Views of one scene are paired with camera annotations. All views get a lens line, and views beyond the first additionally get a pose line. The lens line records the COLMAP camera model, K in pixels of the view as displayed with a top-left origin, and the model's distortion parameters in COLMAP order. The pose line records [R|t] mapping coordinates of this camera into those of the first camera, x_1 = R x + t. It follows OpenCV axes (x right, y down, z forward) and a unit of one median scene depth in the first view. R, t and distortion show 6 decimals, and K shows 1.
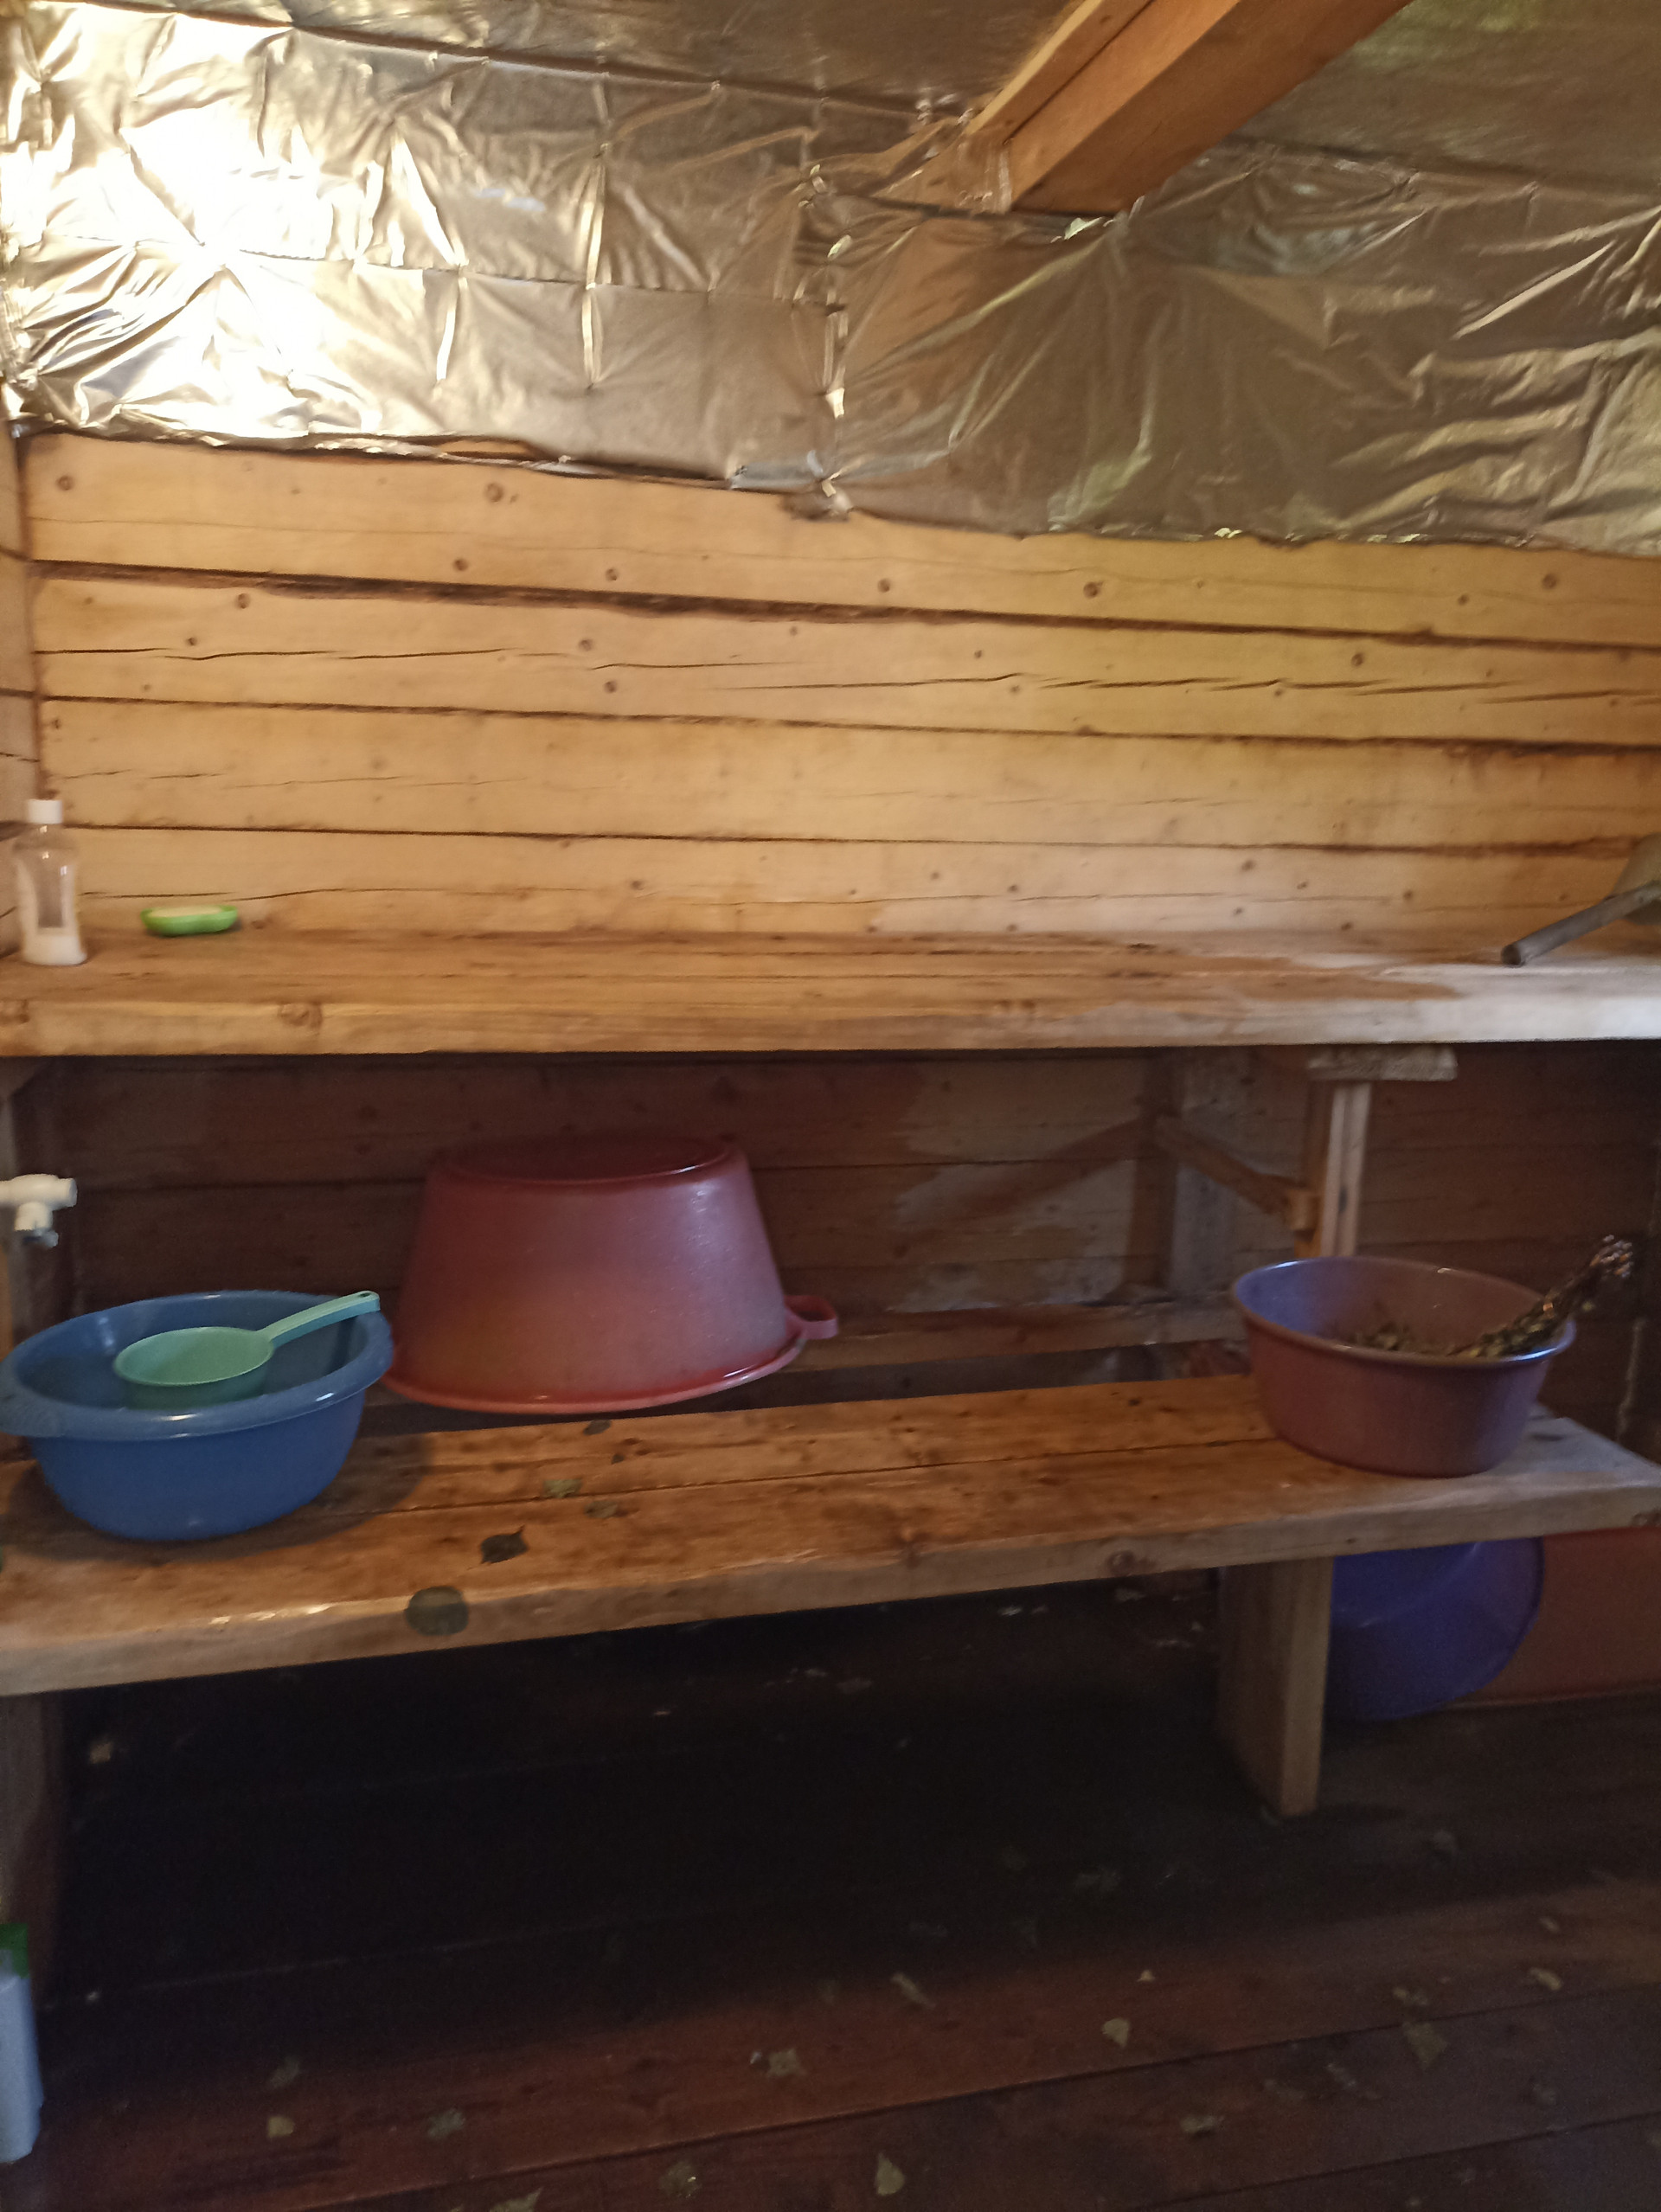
lens RADIAL K [[1591.3, 0, 828.1], [0, 1591.3, 1094.6], [0, 0, 1]] dist [-0.003037, -0.000489]
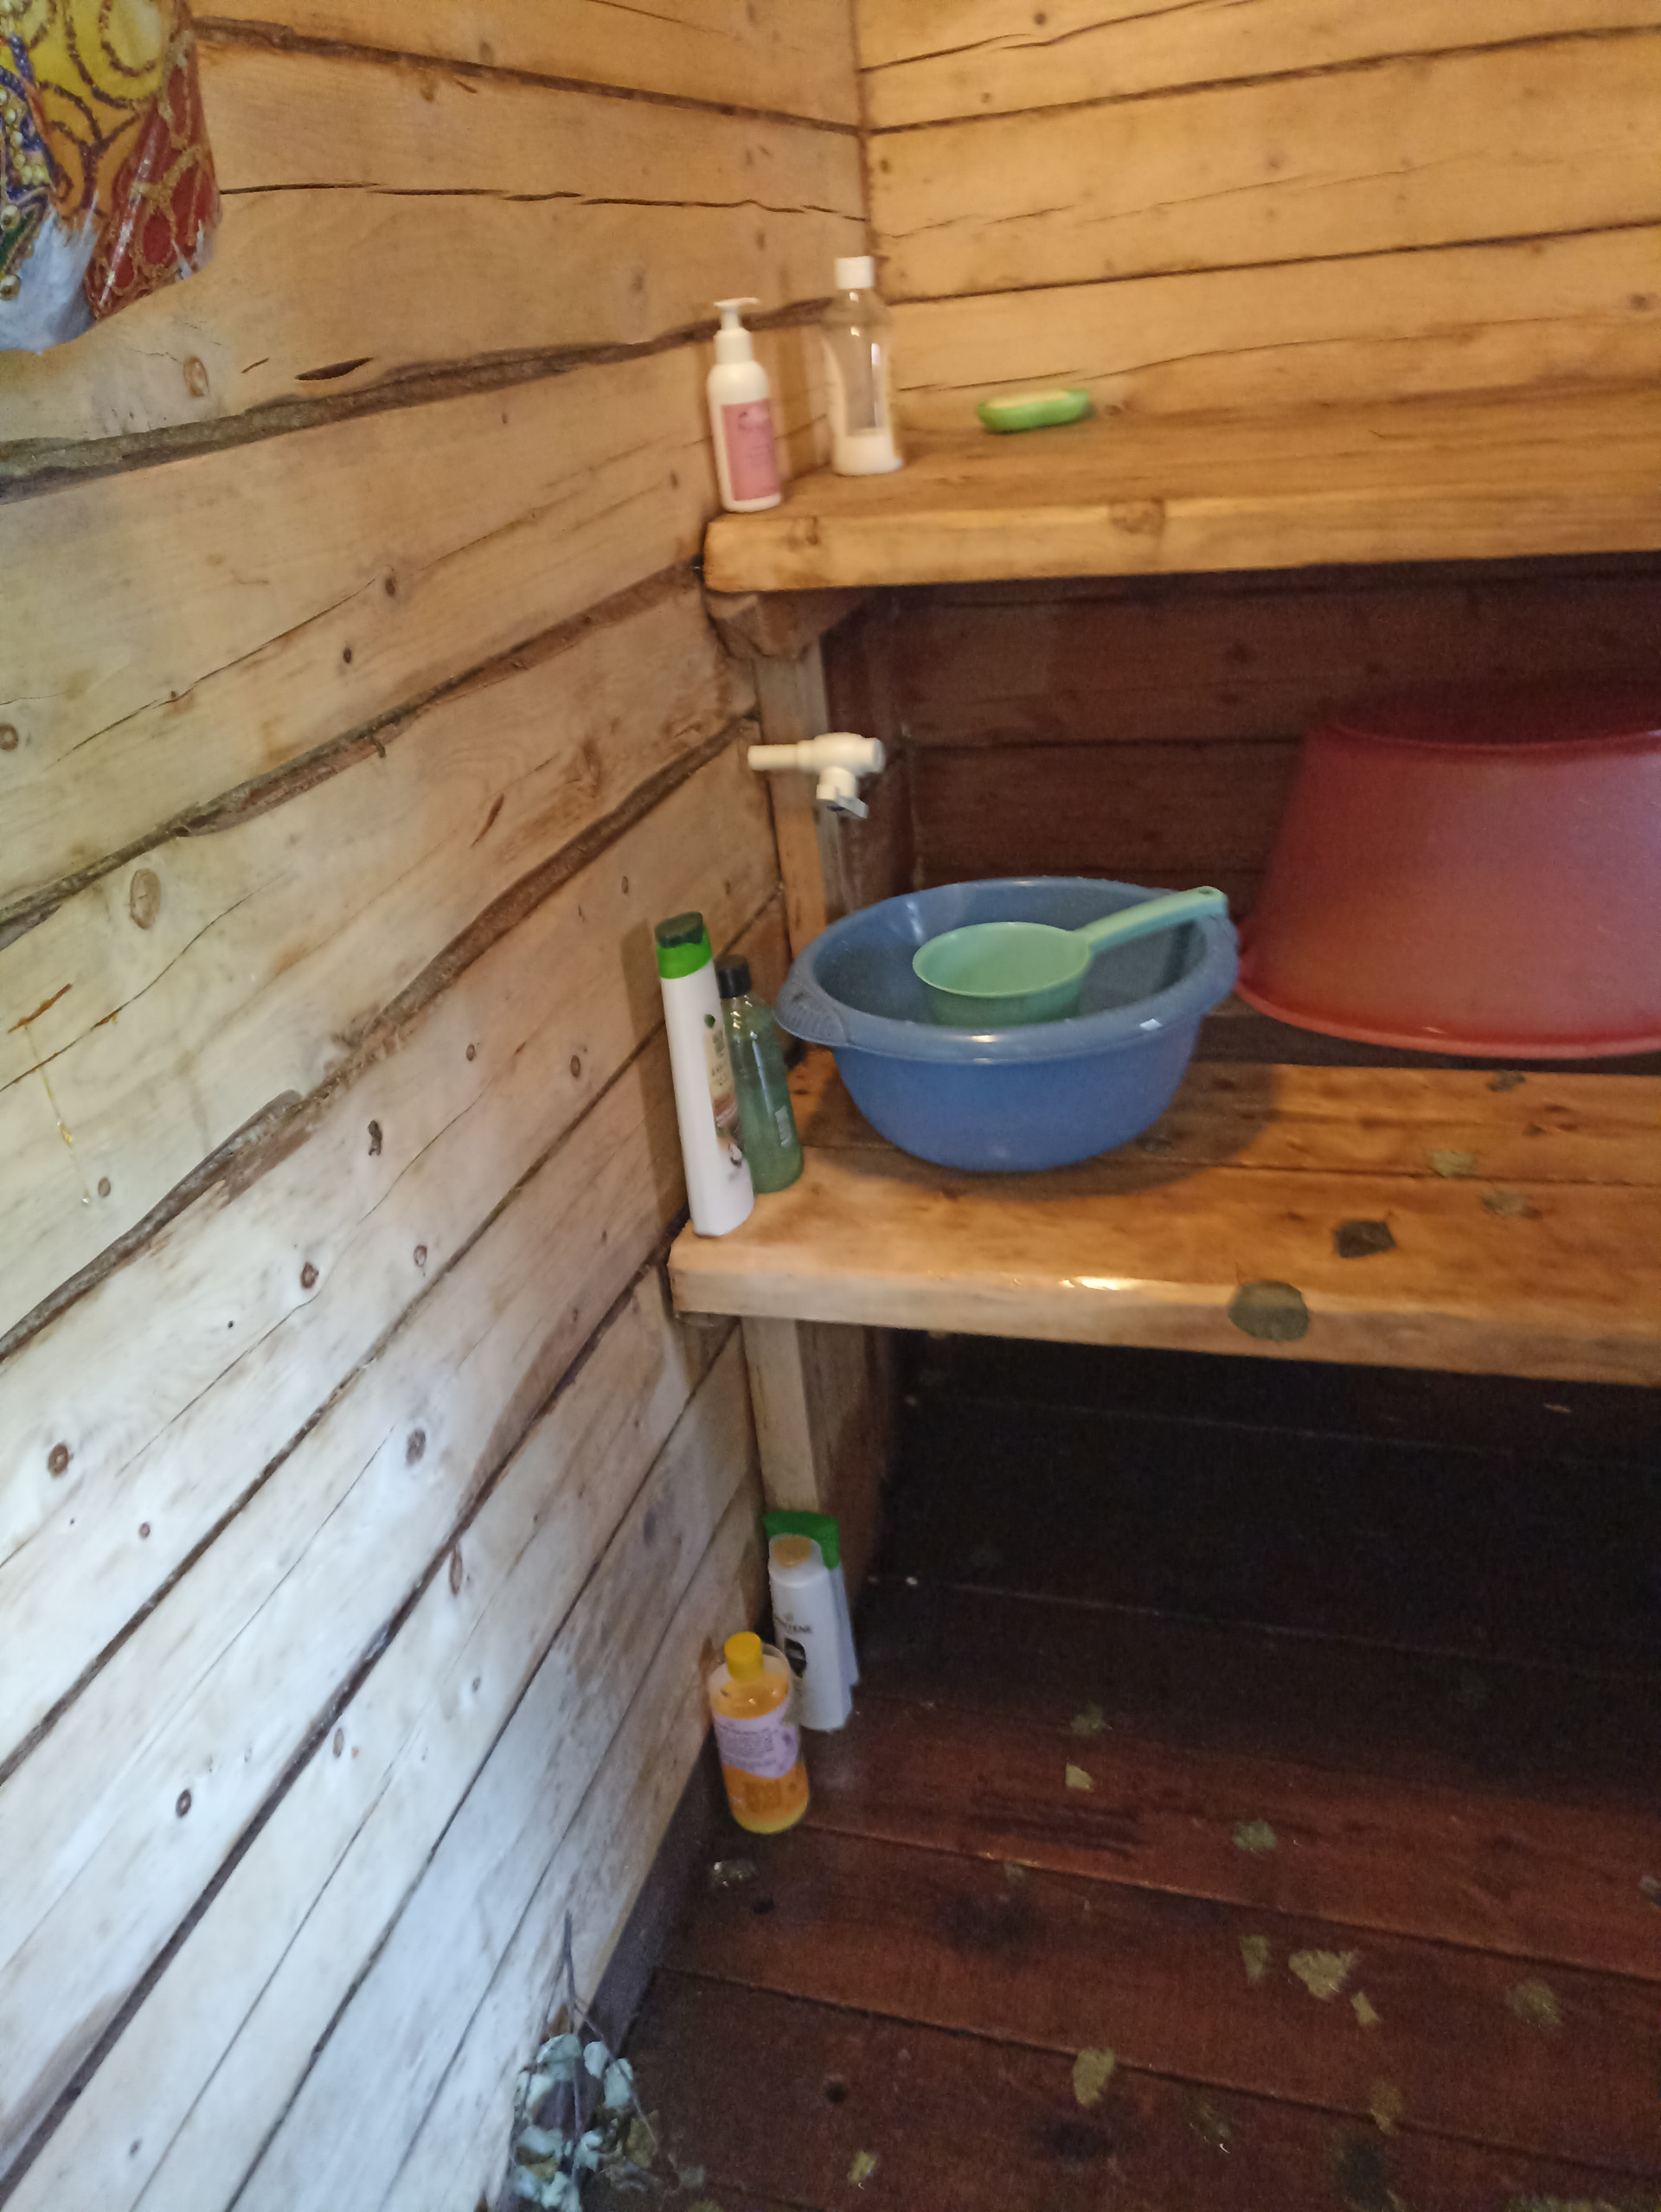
lens RADIAL K [[1628.1, 0, 830.5], [0, 1628.1, 1106.0], [0, 0, 1]] dist [0.017016, -0.004727]
pose [[0.858847, 0.122429, -0.497386, -0.036227], [0.021252, 0.961664, 0.273404, 0.002635], [0.511791, -0.245383, 0.823321, 0.207255]]
